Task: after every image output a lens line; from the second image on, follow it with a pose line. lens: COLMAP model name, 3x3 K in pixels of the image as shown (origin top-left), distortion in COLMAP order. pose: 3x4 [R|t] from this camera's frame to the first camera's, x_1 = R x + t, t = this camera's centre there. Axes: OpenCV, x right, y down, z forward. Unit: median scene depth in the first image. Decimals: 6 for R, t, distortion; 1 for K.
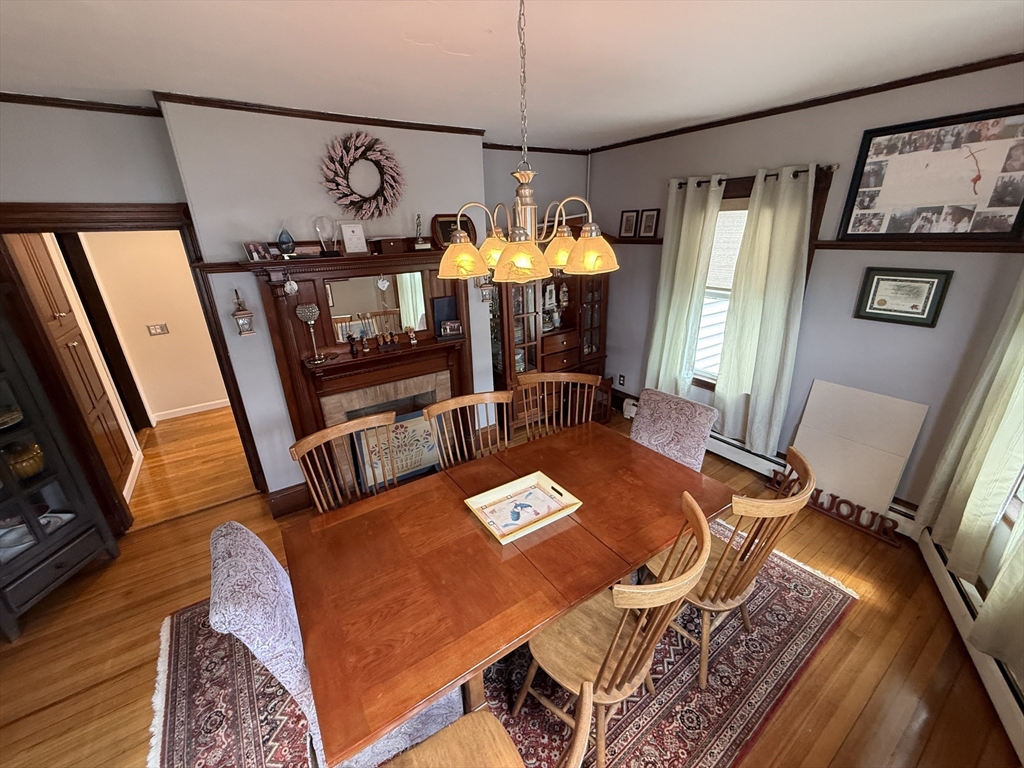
lens RADIAL K [[410.0, 0, 508.1], [0, 410.0, 384.1], [0, 0, 1]] dist [-0.000797, 0.000187]
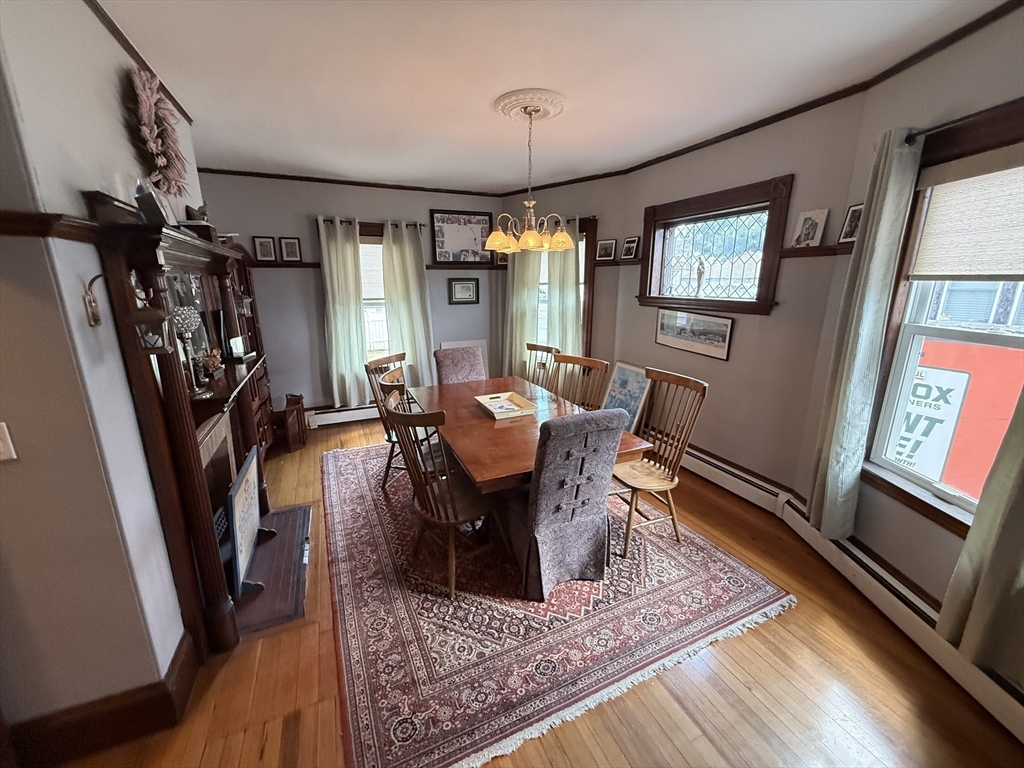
lens RADIAL K [[410.0, 0, 508.1], [0, 410.0, 384.1], [0, 0, 1]] dist [-0.000797, 0.000187]
pose [[0.179961, -0.212491, 0.960448, -1.066695], [0.352401, 0.925509, 0.138731, 0.010424], [-0.918383, 0.313497, 0.241438, 0.431977]]
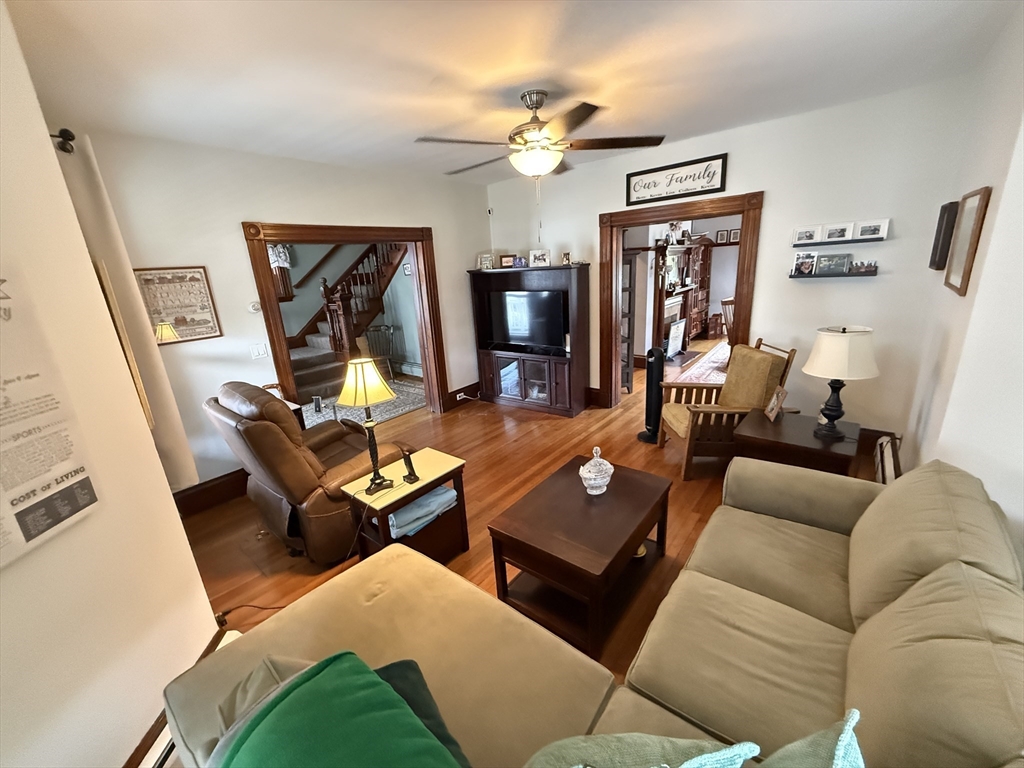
lens RADIAL K [[410.0, 0, 508.1], [0, 410.0, 384.1], [0, 0, 1]] dist [-0.000797, 0.000187]
pose [[0.956320, -0.112945, 0.269621, -2.148468], [0.139866, 0.986706, -0.082759, 0.562252], [-0.256689, 0.116855, 0.959404, -0.962218]]
